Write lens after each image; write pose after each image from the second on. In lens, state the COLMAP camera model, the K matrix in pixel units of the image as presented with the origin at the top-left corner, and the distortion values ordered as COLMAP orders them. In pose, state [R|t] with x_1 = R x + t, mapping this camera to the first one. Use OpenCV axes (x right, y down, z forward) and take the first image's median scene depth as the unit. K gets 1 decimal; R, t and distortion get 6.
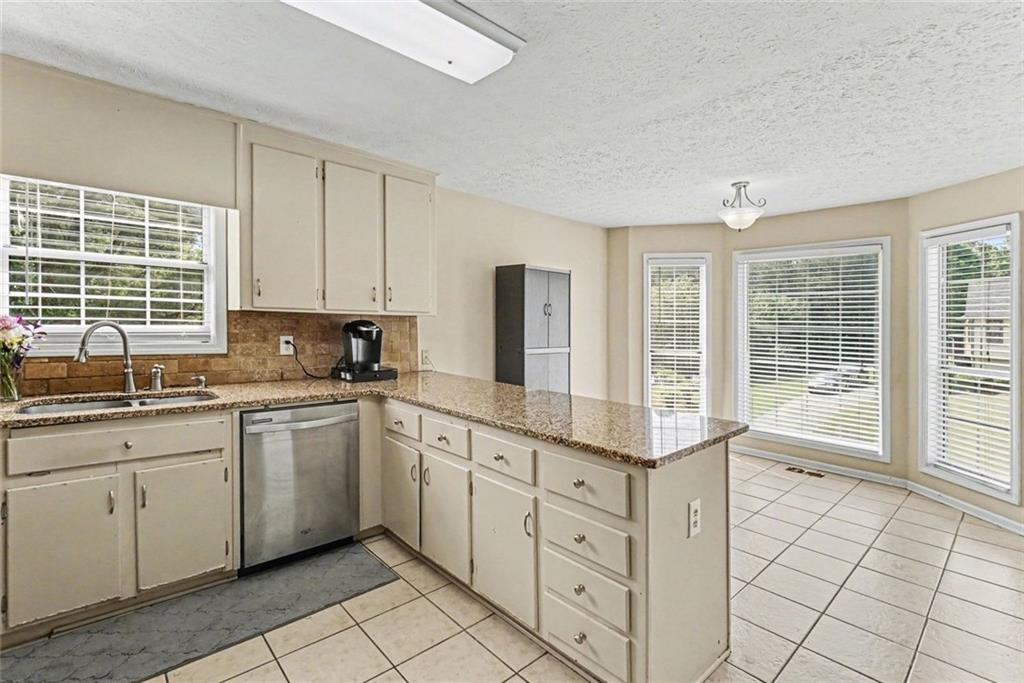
lens RADIAL K [[467.6, 0, 527.4], [0, 467.6, 319.3], [0, 0, 1]] dist [-0.000931, -0.000323]
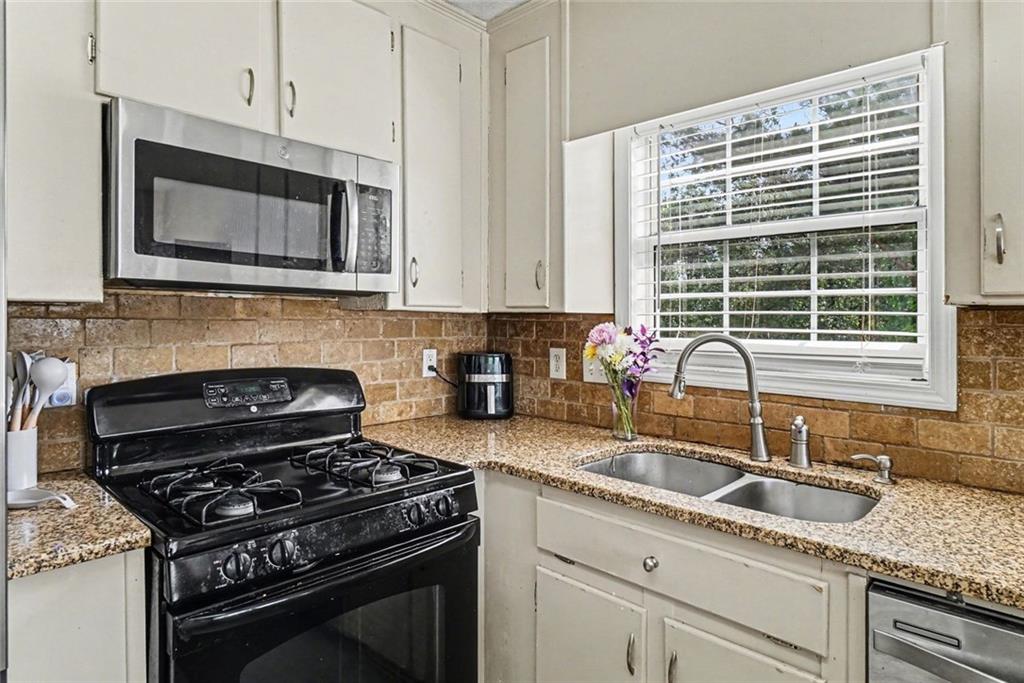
lens RADIAL K [[584.0, 0, 513.1], [0, 584.0, 334.8], [0, 0, 1]] dist [0.002405, 0.000701]
pose [[0.057958, 0.001571, -0.998318, -0.153832], [-0.005567, 0.999984, 0.001250, 0.006641], [0.998303, 0.005485, 0.057966, 0.614495]]
